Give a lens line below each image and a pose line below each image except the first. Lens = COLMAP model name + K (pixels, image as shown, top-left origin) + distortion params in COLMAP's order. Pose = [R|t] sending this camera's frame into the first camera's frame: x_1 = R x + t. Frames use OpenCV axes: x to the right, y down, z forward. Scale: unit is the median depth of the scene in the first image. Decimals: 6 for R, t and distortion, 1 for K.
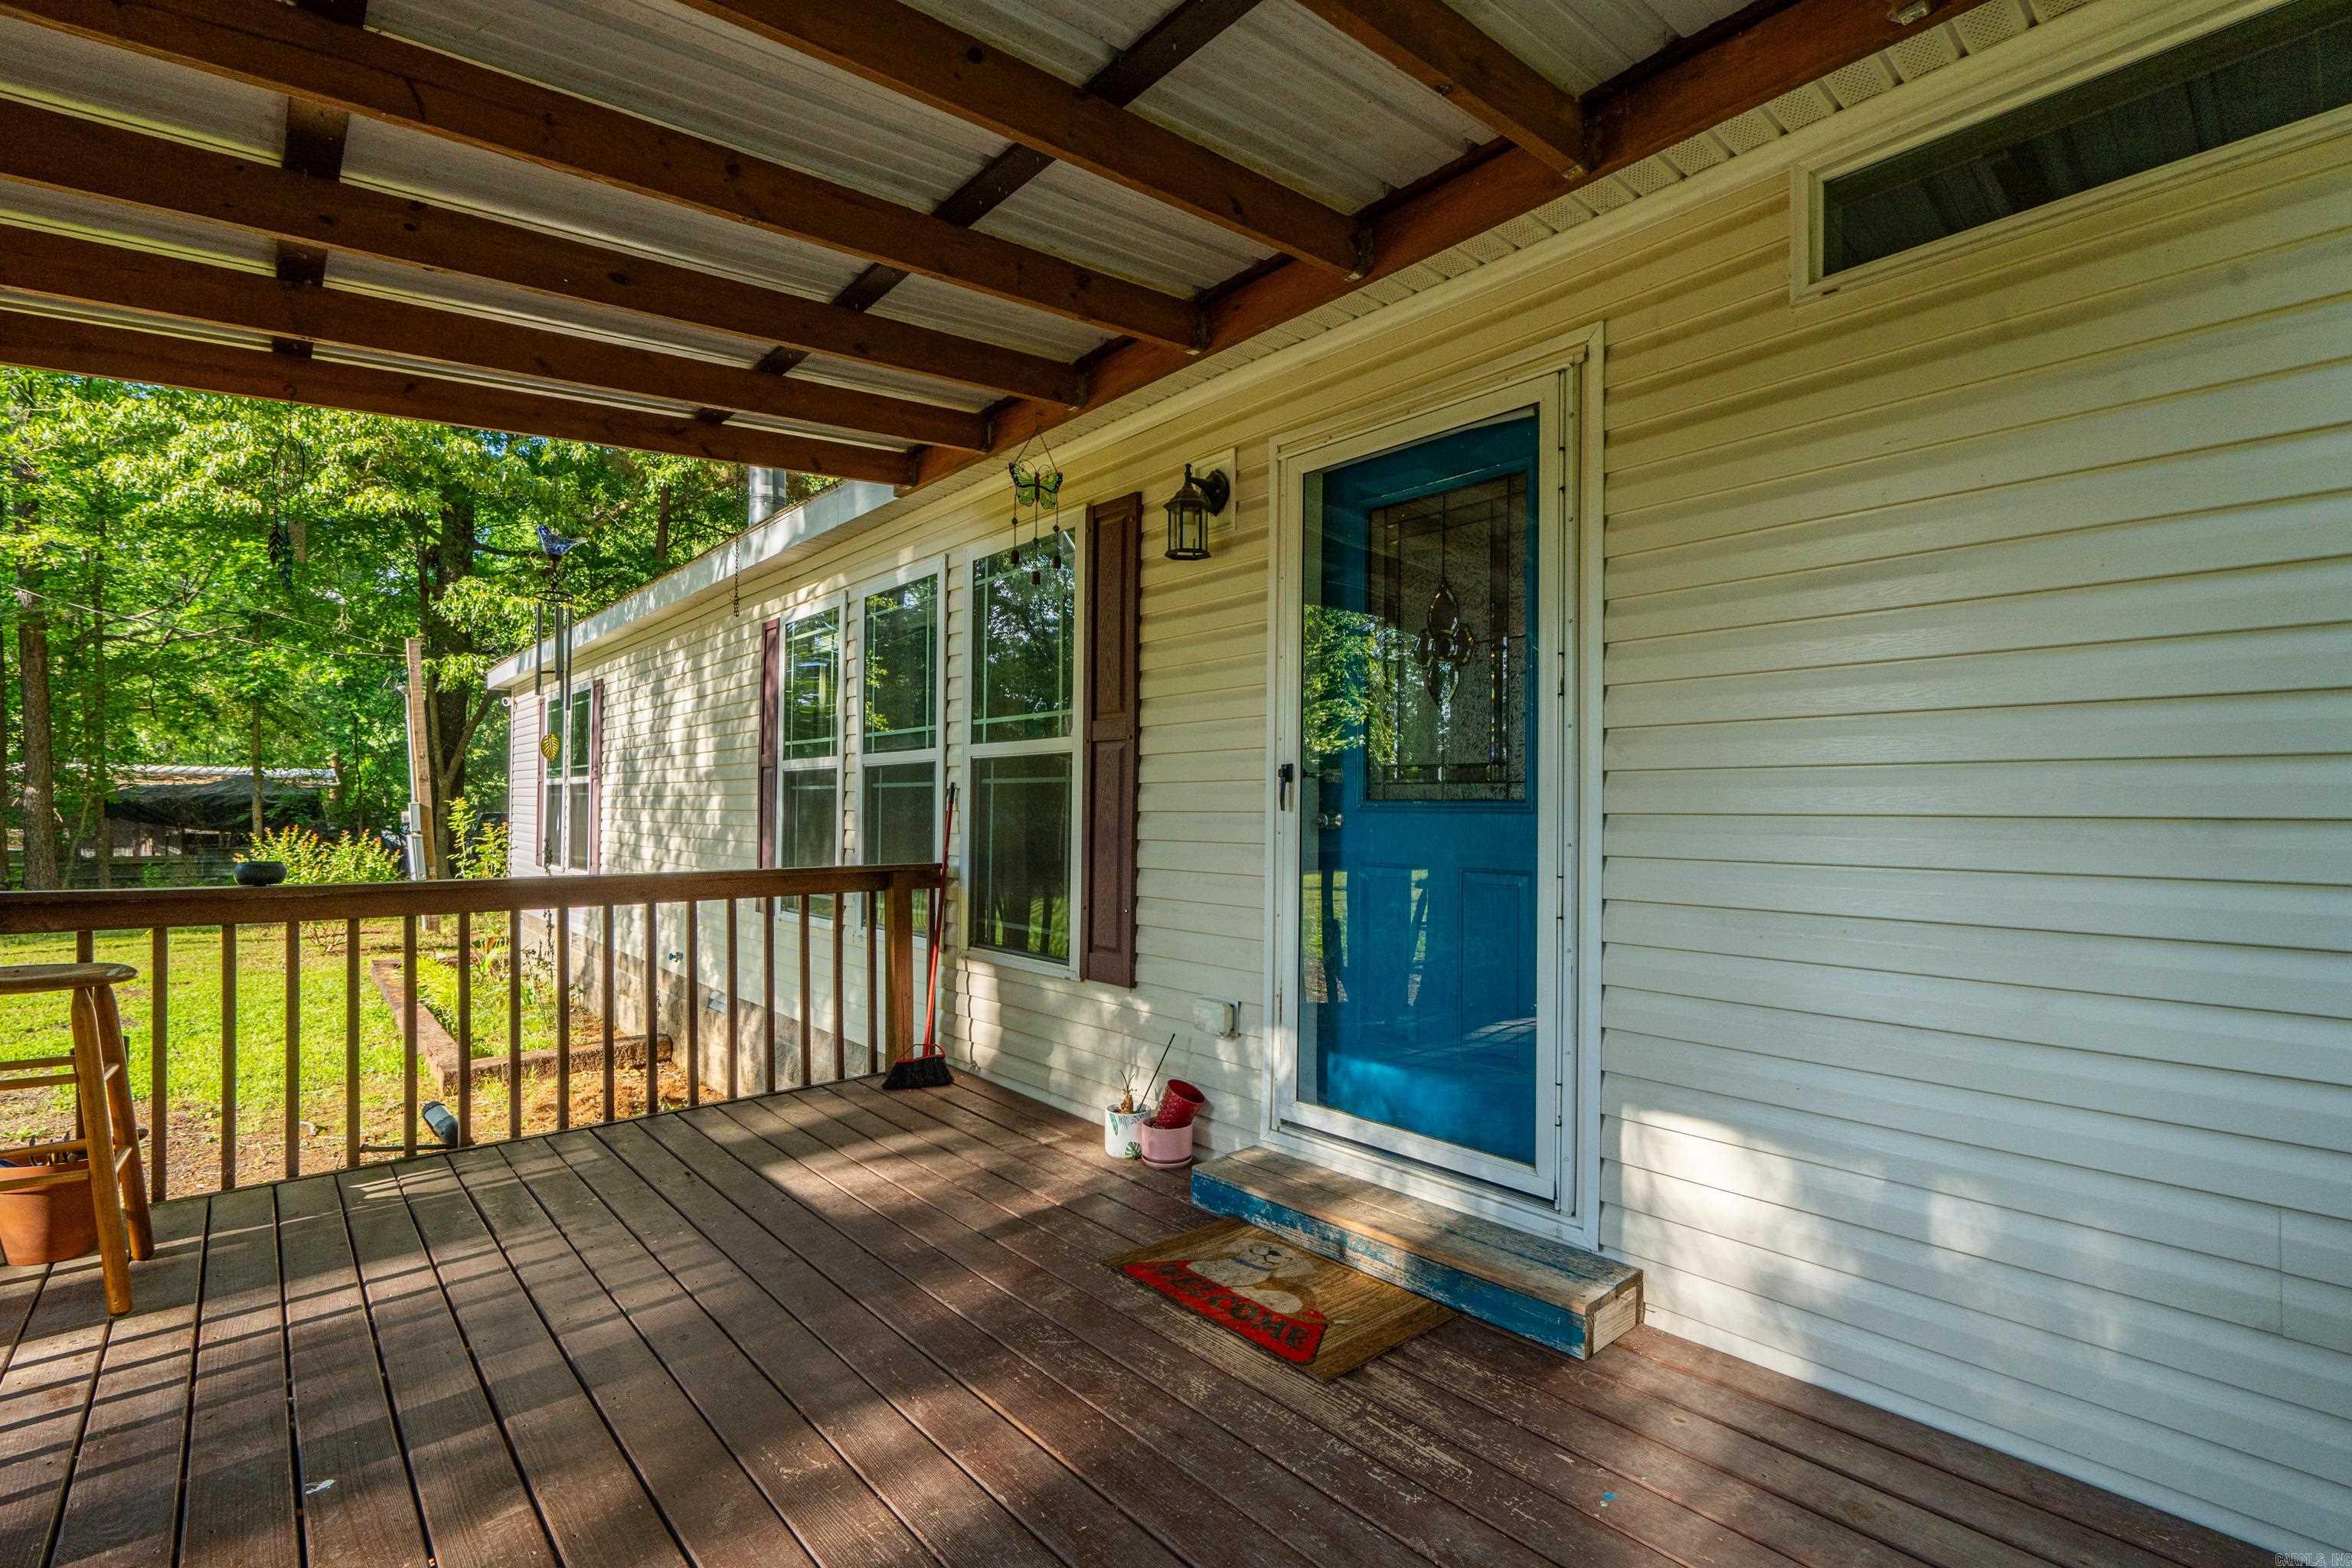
lens RADIAL K [[1059.7, 0, 1161.3], [0, 1059.7, 781.0], [0, 0, 1]] dist [0.001046, 0.000220]
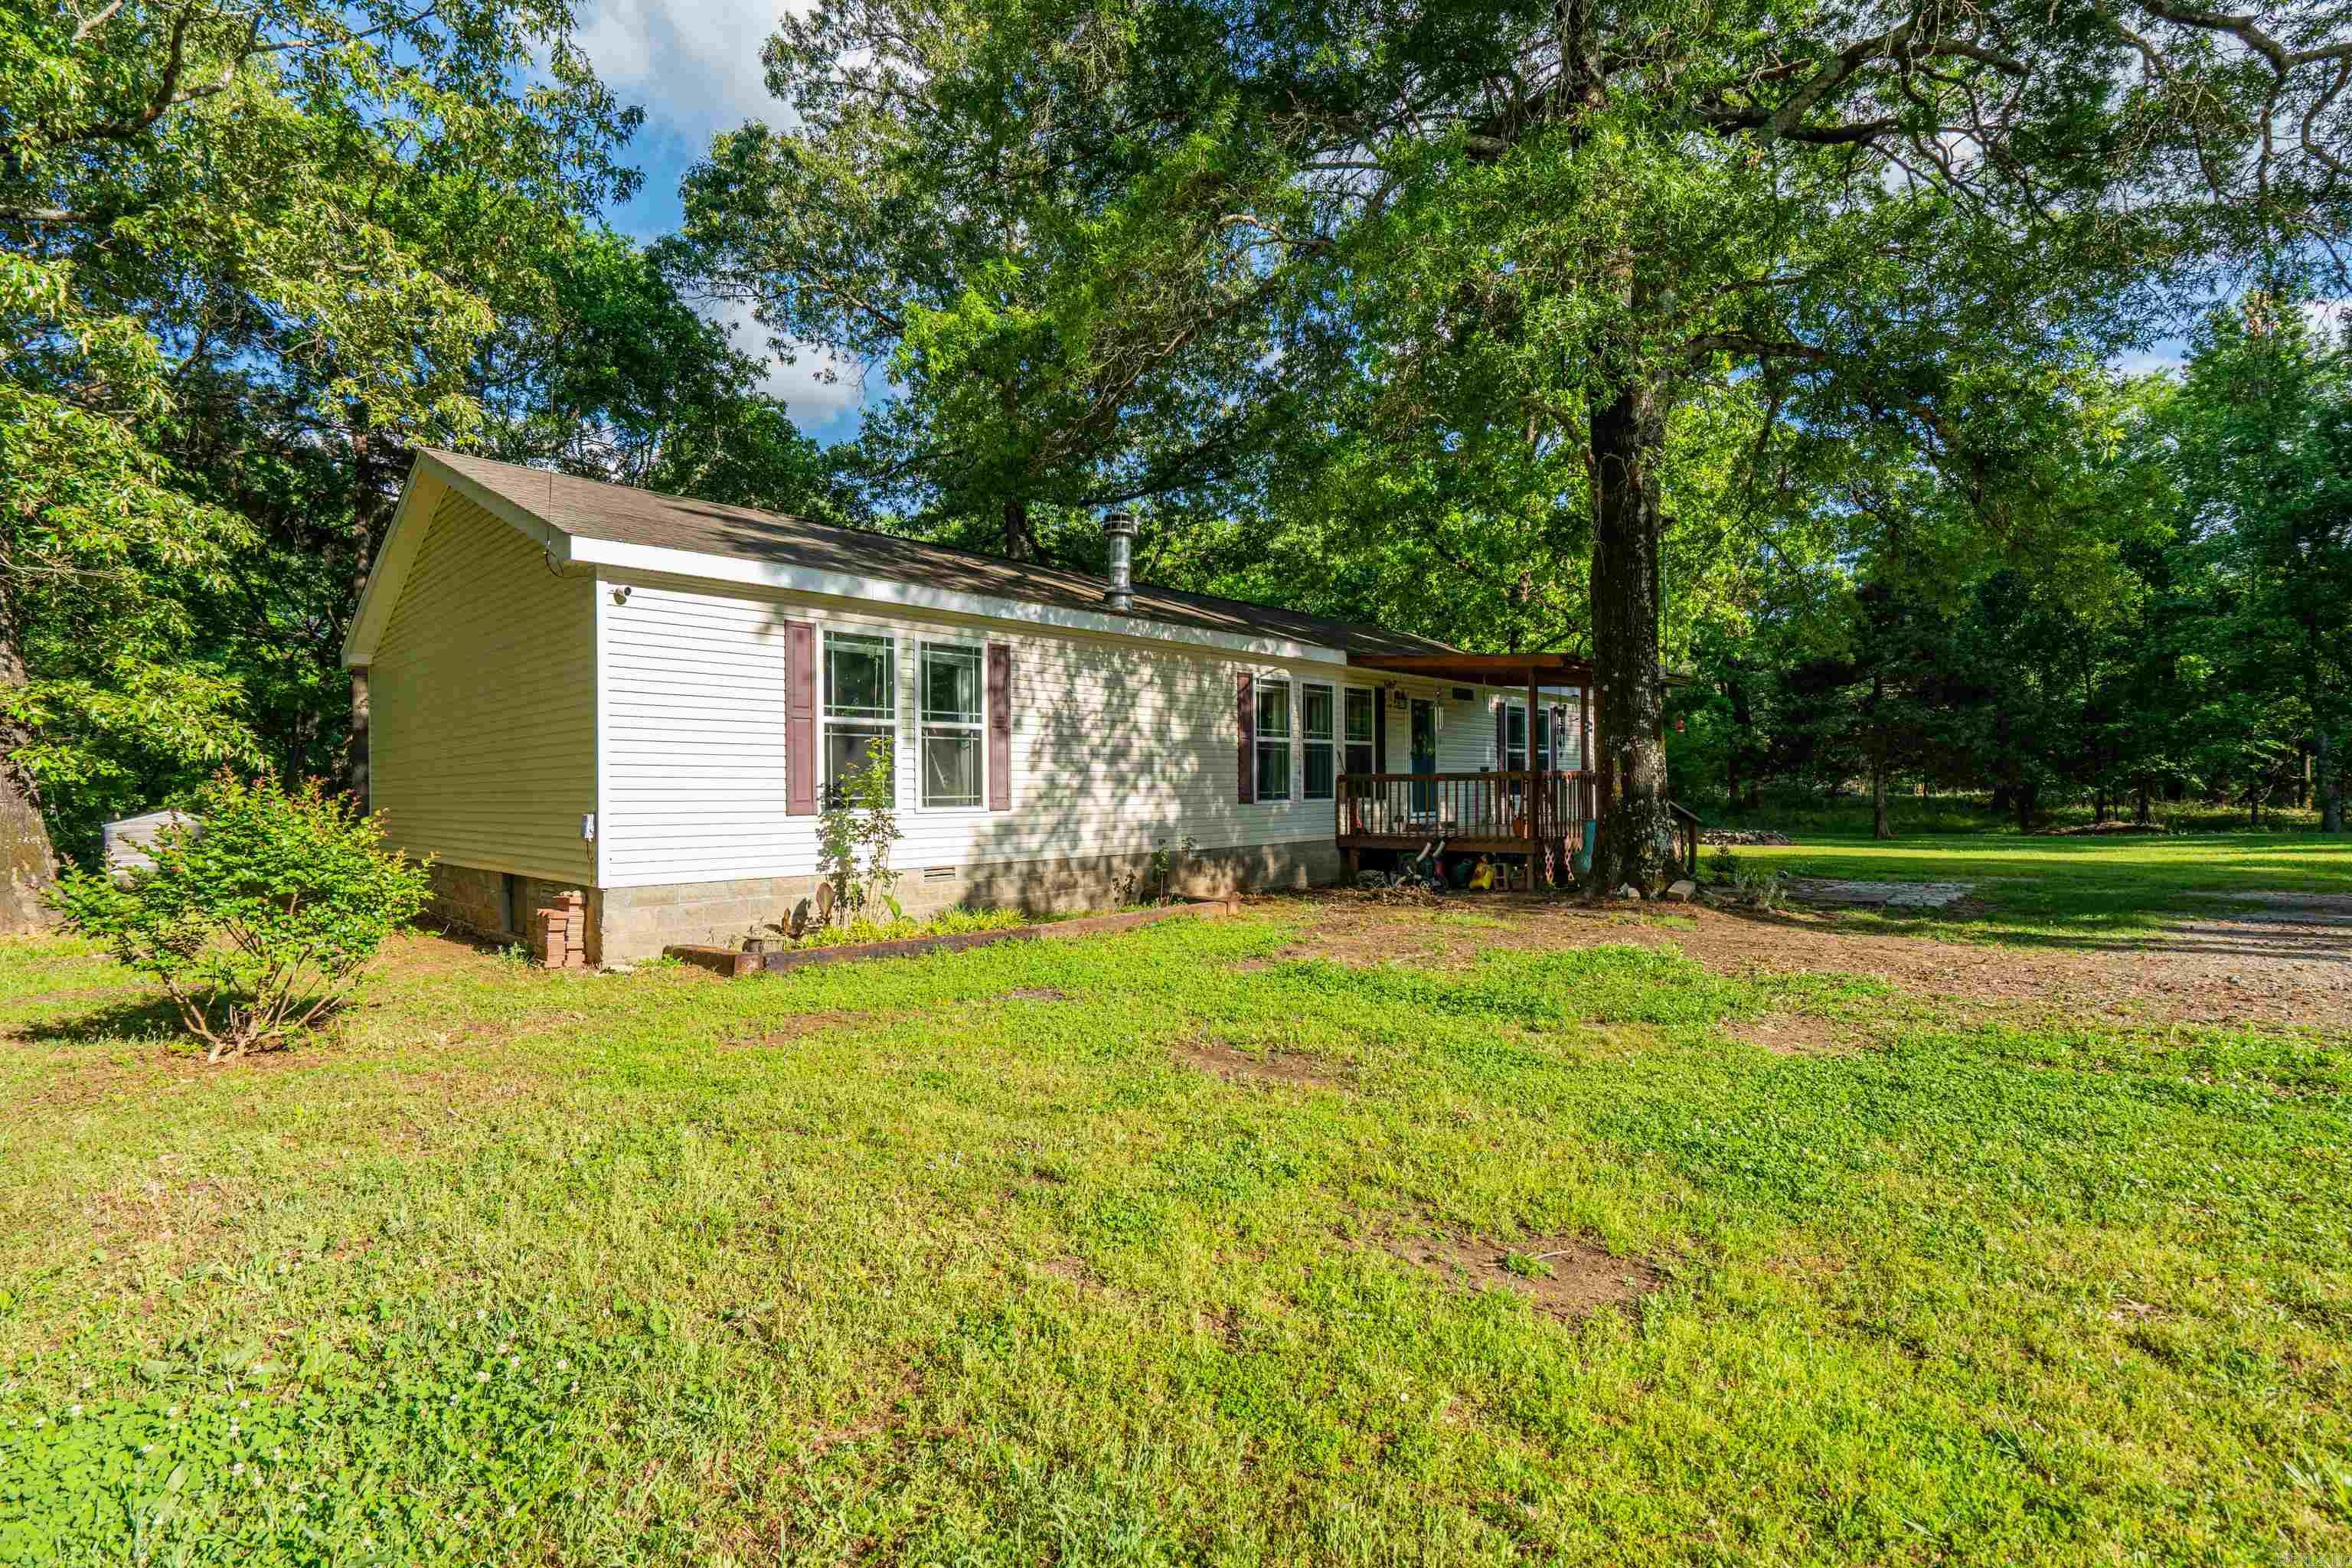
lens RADIAL K [[1059.7, 0, 1177.1], [0, 1059.7, 788.2], [0, 0, 1]] dist [0.001046, 0.000220]
pose [[-0.098330, 0.000770, 0.995154, -3.410411], [-0.002075, 0.999997, -0.000979, 0.118399], [-0.995152, -0.002162, -0.098328, 1.803568]]
